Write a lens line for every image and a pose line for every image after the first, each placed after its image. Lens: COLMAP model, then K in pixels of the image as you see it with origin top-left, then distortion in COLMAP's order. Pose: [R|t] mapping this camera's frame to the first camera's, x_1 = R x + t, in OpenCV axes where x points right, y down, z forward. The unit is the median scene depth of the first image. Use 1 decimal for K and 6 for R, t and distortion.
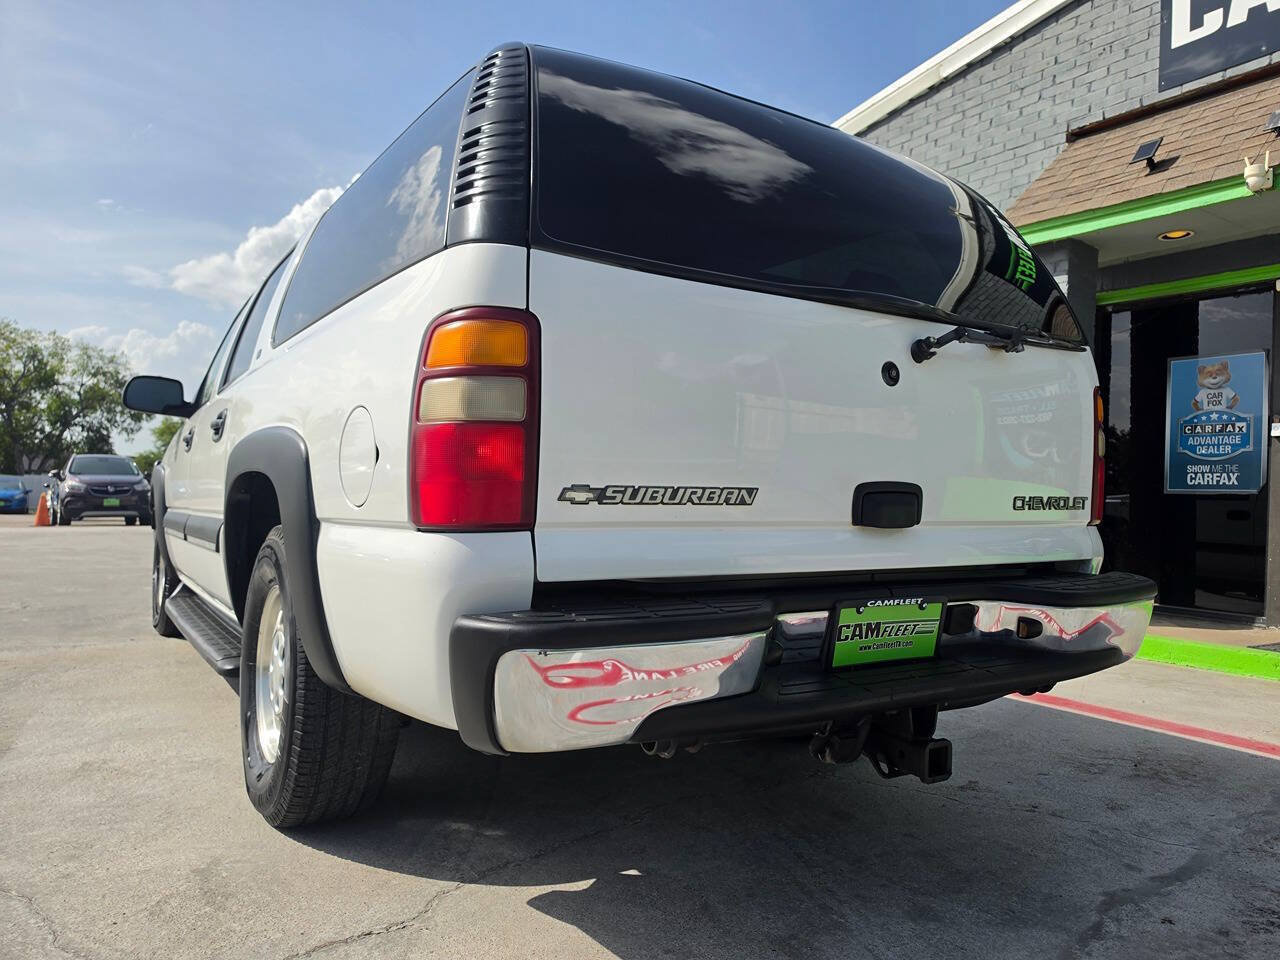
lens RADIAL K [[879.5, 0, 653.1], [0, 879.5, 467.5], [0, 0, 1]] dist [0.012753, -0.021902]
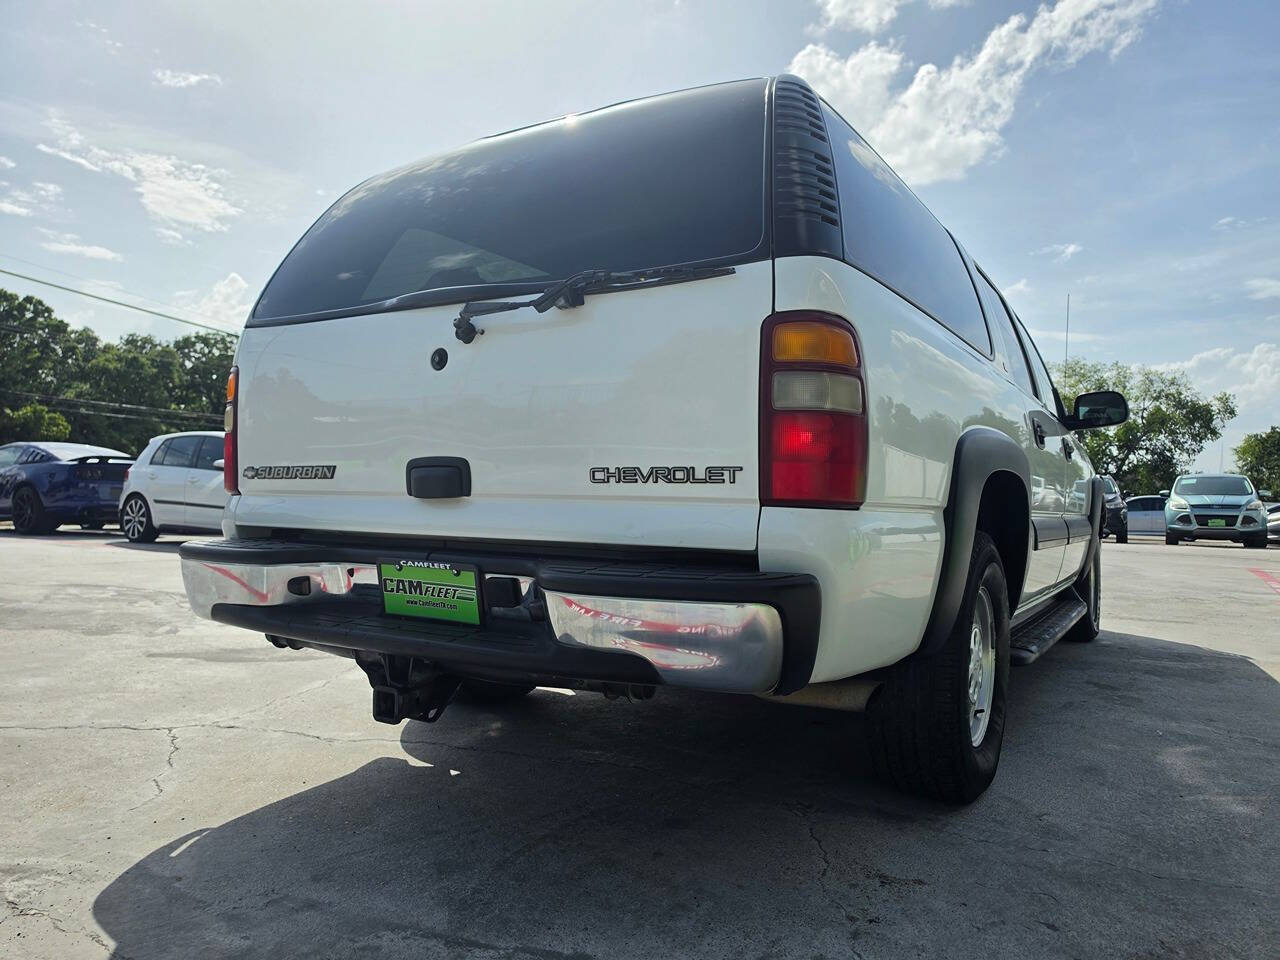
lens RADIAL K [[879.5, 0, 641.6], [0, 879.5, 470.0], [0, 0, 1]] dist [0.012753, -0.021902]
pose [[0.437764, -0.036125, -0.898364, 1.137023], [0.016479, 0.999347, -0.032156, 0.060067], [0.898939, -0.000728, 0.438073, 0.618274]]
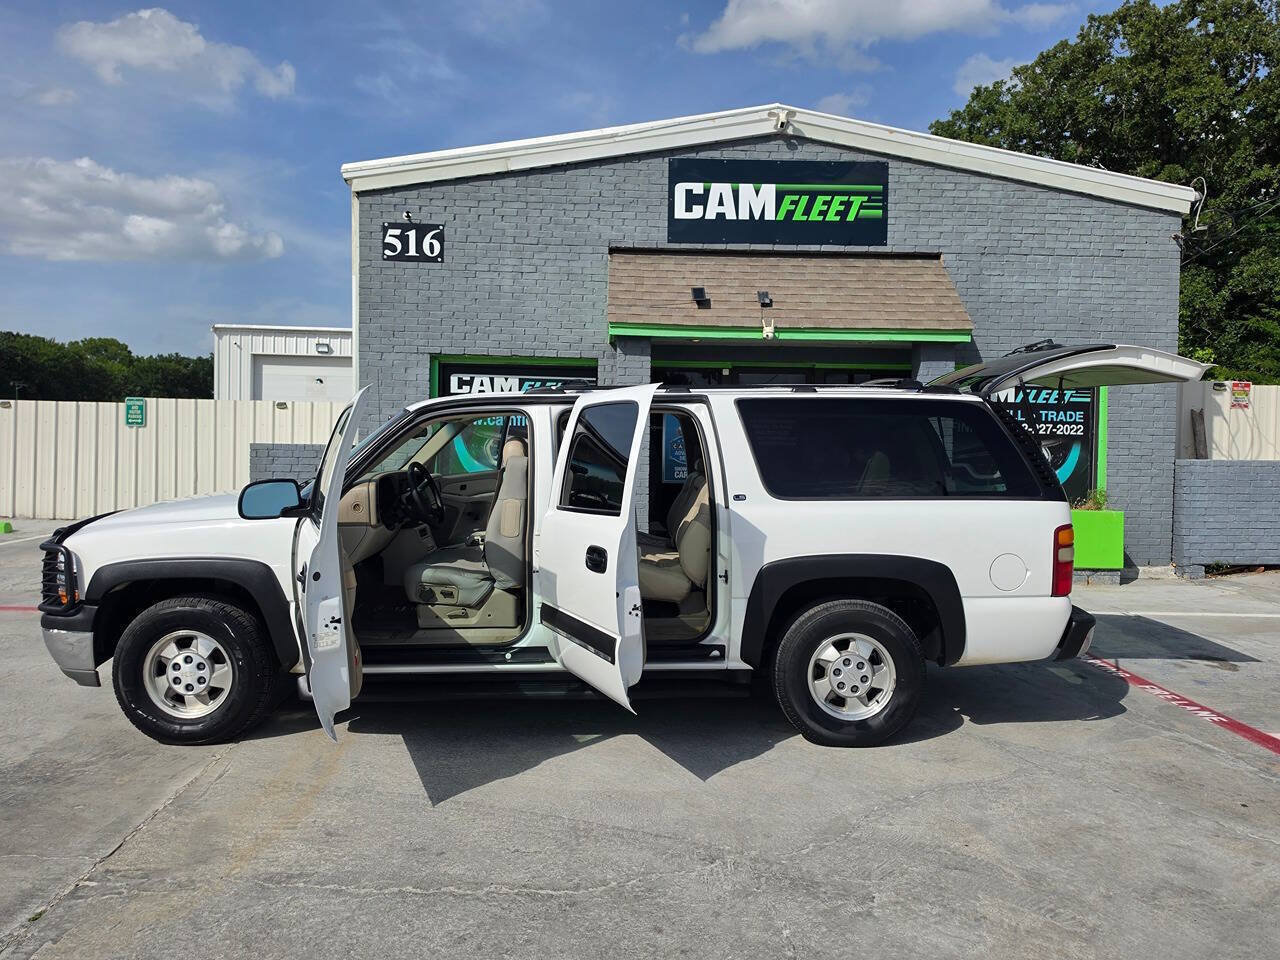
lens RADIAL K [[879.5, 0, 630.3], [0, 879.5, 461.0], [0, 0, 1]] dist [0.012753, -0.021902]
pose [[0.539126, -0.041832, 0.841185, -2.393254], [-0.024616, 0.997556, 0.065385, -0.353428], [-0.841865, -0.055957, 0.536779, 0.438969]]
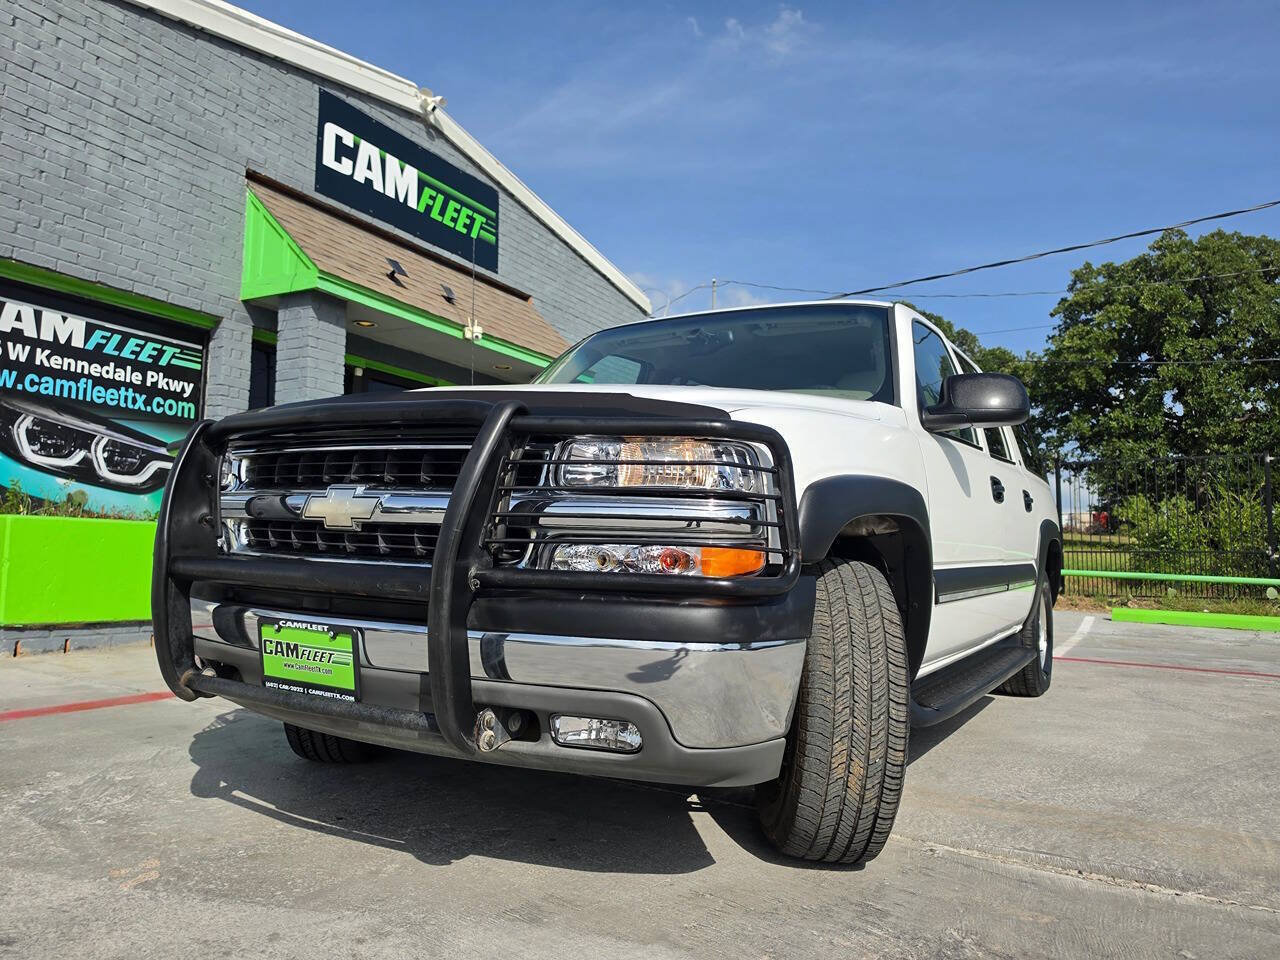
lens RADIAL K [[879.5, 0, 646.5], [0, 879.5, 480.9], [0, 0, 1]] dist [0.012753, -0.021902]
pose [[-0.427479, 0.033436, 0.903407, -2.085515], [-0.072301, 0.994850, -0.071033, 0.107891], [-0.901130, -0.095683, -0.422860, 2.978748]]
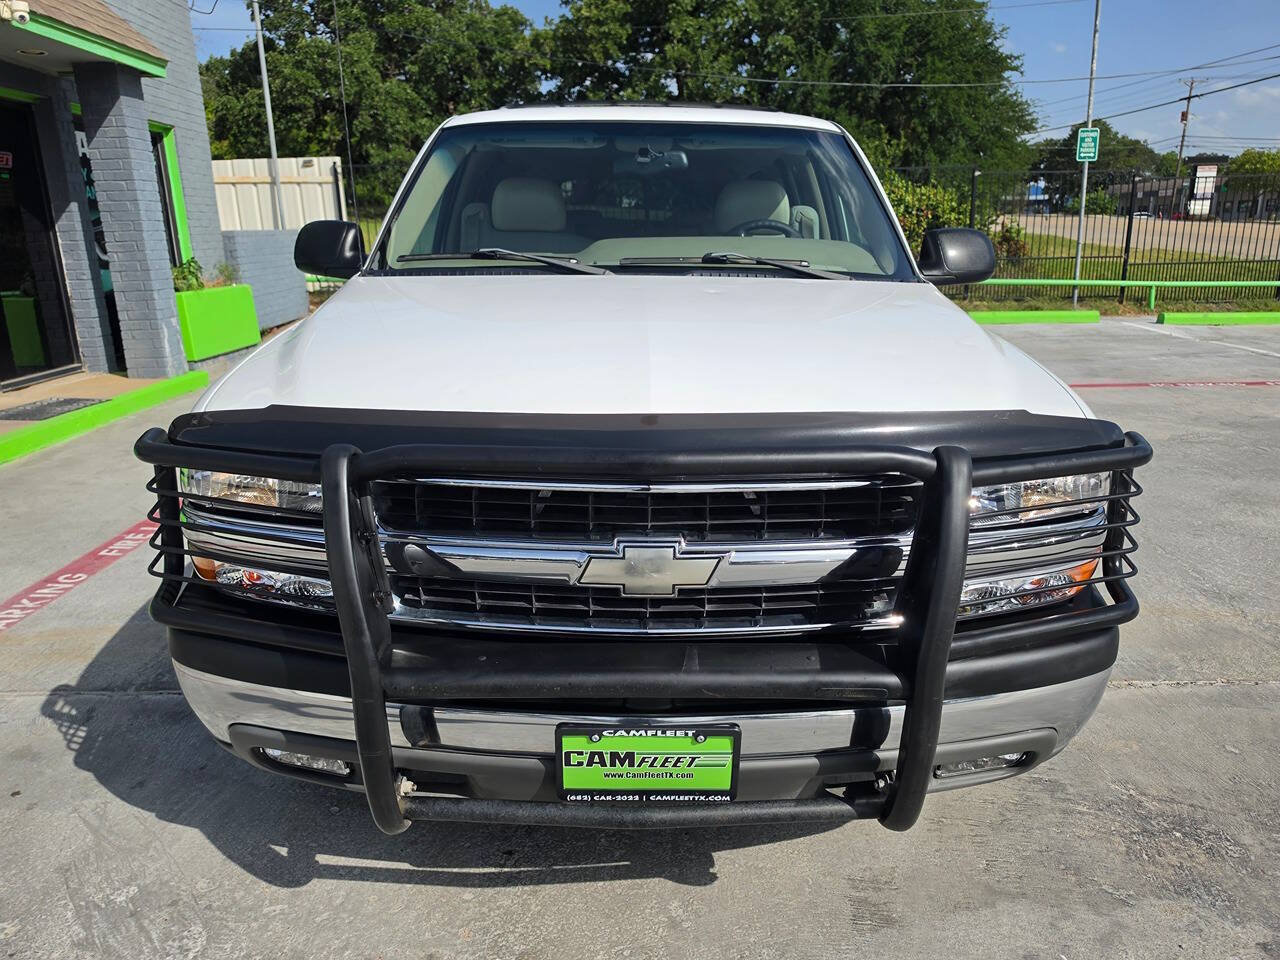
lens RADIAL K [[879.5, 0, 646.4], [0, 879.5, 475.6], [0, 0, 1]] dist [0.012753, -0.021902]
pose [[-0.836133, -0.173557, 0.520346, -1.480792], [-0.041923, 0.966069, 0.254859, -0.145791], [-0.546923, 0.191282, -0.815038, 3.408446]]
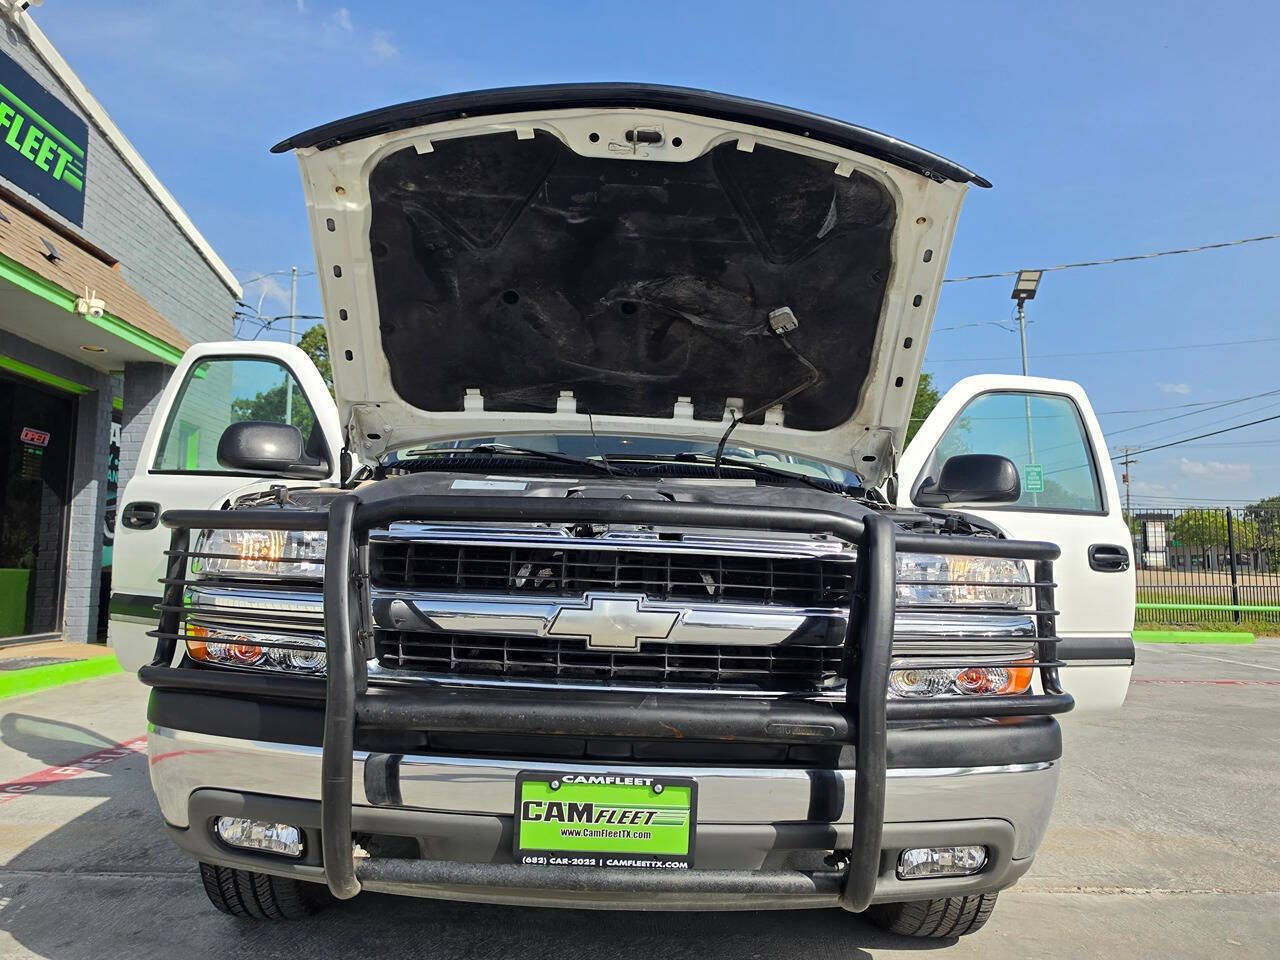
lens RADIAL K [[879.5, 0, 642.6], [0, 879.5, 462.6], [0, 0, 1]] dist [0.012753, -0.021902]
pose [[-0.843484, 0.014741, 0.536952, -1.561648], [-0.067720, 0.988729, -0.133524, 0.057336], [-0.532869, -0.148988, -0.832979, 3.491417]]
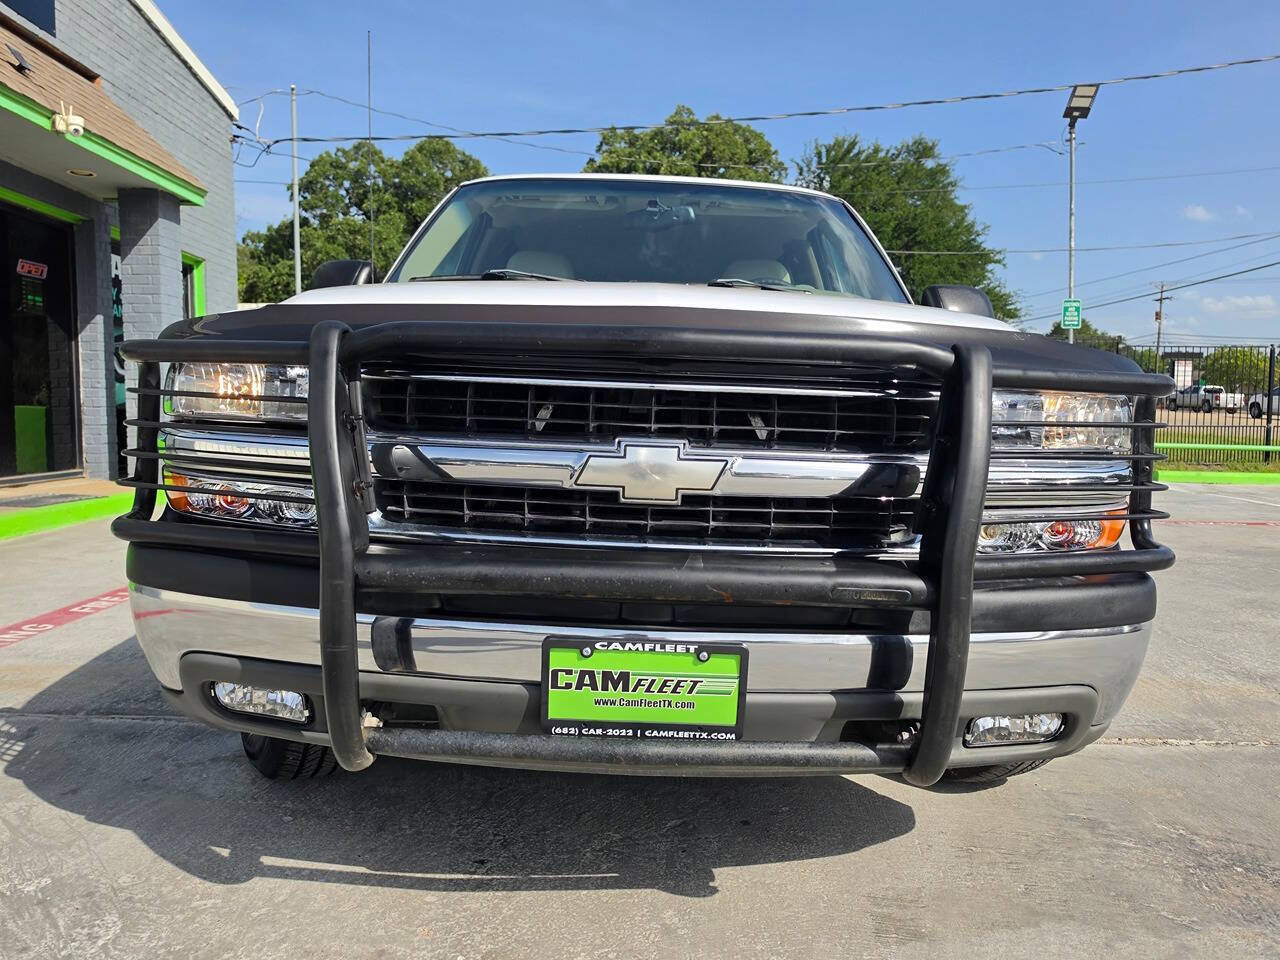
lens RADIAL K [[879.5, 0, 650.3], [0, 879.5, 462.6], [0, 0, 1]] dist [0.012753, -0.021902]
pose [[-0.835300, -0.084141, 0.543317, -1.487125], [-0.068455, 0.996447, 0.049071, 0.056231], [-0.545516, 0.003797, -0.838092, 3.402449]]
